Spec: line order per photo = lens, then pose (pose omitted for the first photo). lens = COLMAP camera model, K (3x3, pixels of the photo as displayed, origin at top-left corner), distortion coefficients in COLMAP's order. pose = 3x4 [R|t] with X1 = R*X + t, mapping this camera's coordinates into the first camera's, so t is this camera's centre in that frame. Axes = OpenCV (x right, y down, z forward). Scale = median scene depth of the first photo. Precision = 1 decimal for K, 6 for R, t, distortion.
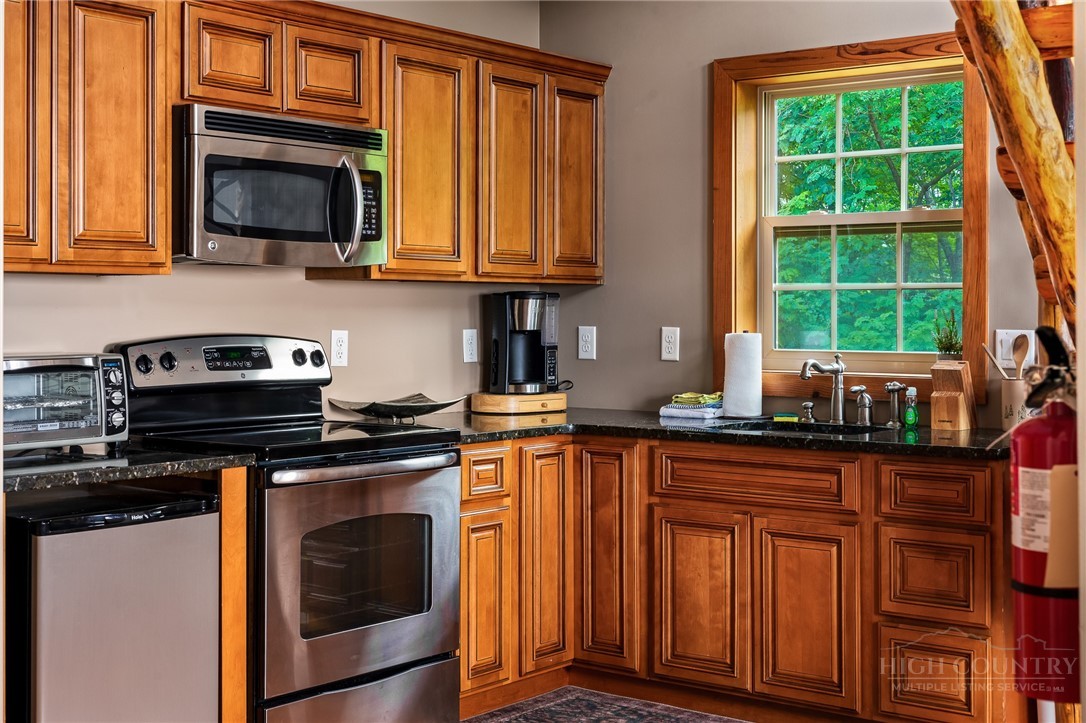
lens RADIAL K [[1513.6, 0, 543.0], [0, 1513.6, 339.8], [0, 0, 1]] dist [-0.004930, -0.005786]
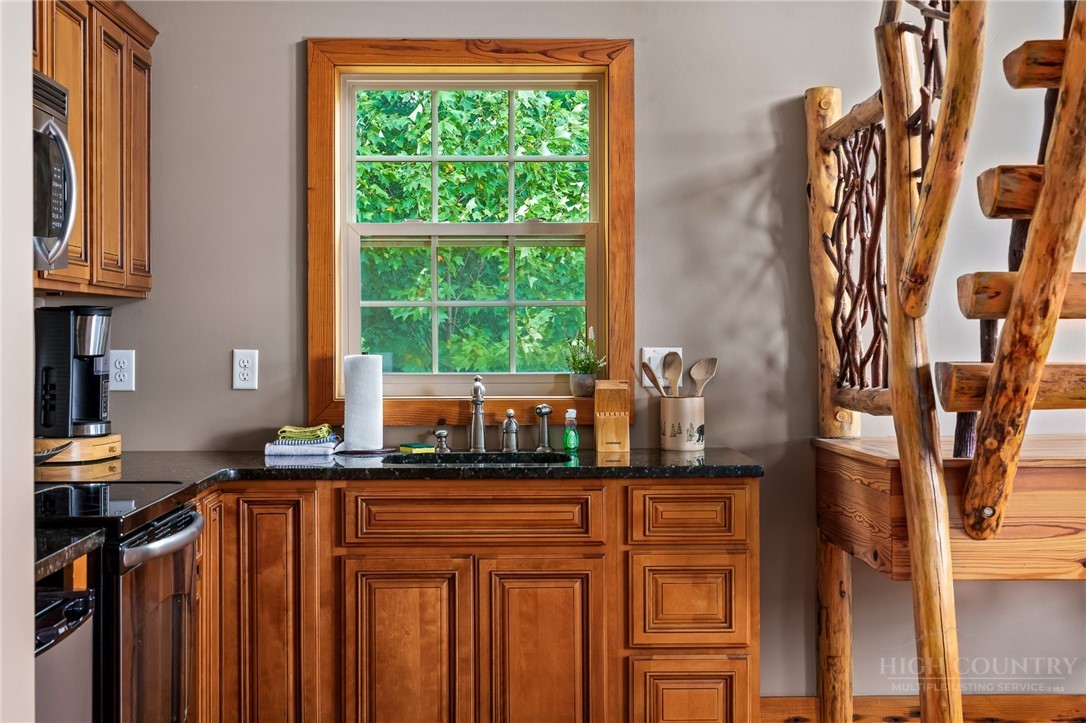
lens RADIAL K [[1639.4, 0, 543.0], [0, 1639.4, 361.5], [0, 0, 1]] dist [0.006280, -0.011991]
pose [[0.769917, -0.014417, 0.637982, -0.428080], [0.017178, 0.999851, 0.001864, -0.000780], [-0.637913, 0.009524, 0.770049, 0.220777]]
